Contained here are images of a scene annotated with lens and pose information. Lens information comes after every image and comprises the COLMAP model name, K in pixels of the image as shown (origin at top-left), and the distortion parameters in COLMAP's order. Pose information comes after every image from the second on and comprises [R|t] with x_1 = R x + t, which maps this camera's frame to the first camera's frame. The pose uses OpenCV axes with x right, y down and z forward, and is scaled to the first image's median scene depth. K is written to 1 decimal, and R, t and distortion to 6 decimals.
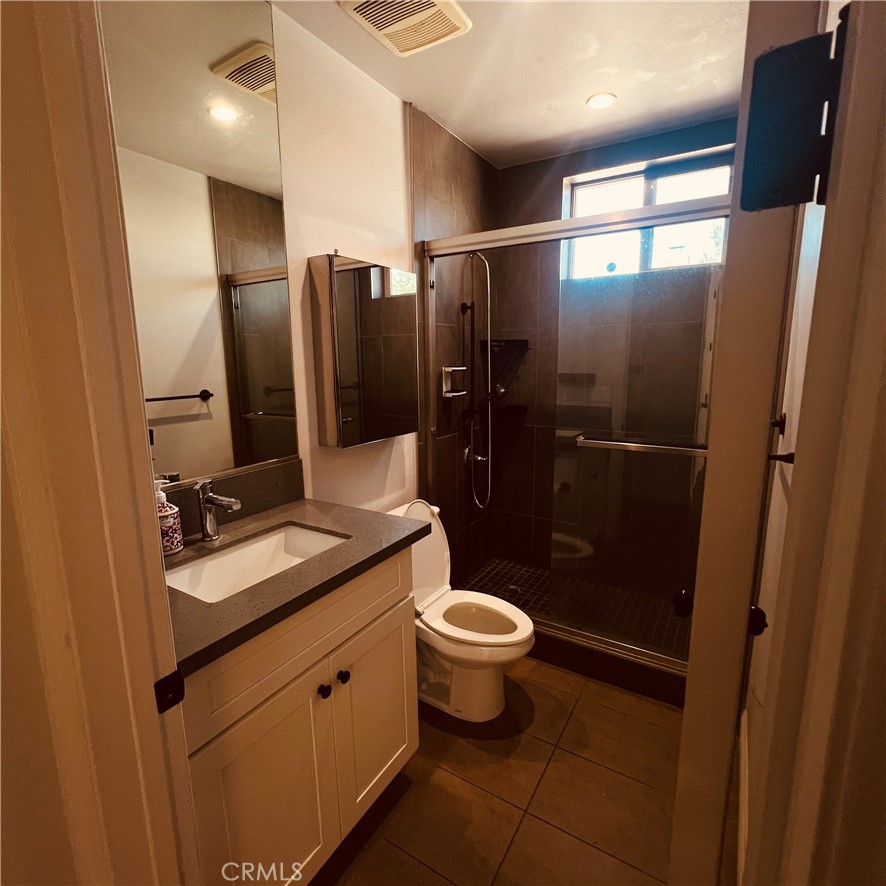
lens RADIAL K [[477.1, 0, 443.0], [0, 477.1, 443.0], [0, 0, 1]] dist [0.000654, 0.001397]
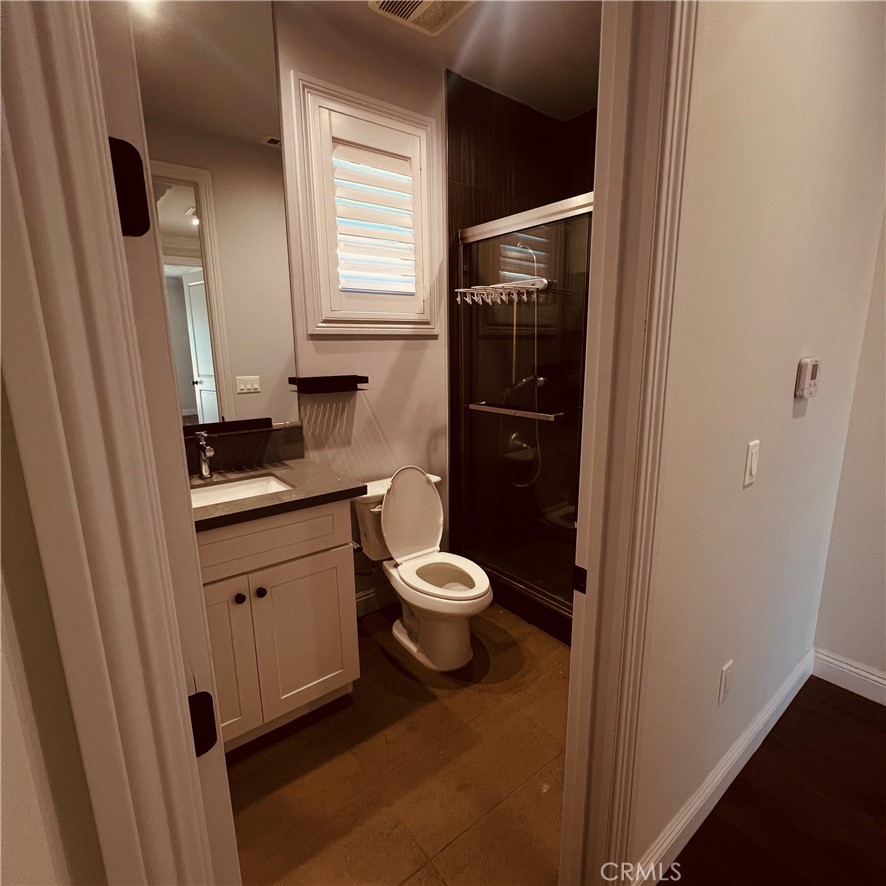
lens RADIAL K [[477.1, 0, 443.0], [0, 477.1, 443.0], [0, 0, 1]] dist [0.000654, 0.001397]
pose [[0.985676, 0.029687, -0.166014, 0.253376], [-0.025566, 0.999311, 0.026908, 0.034431], [0.166698, -0.022279, 0.985756, -0.103740]]
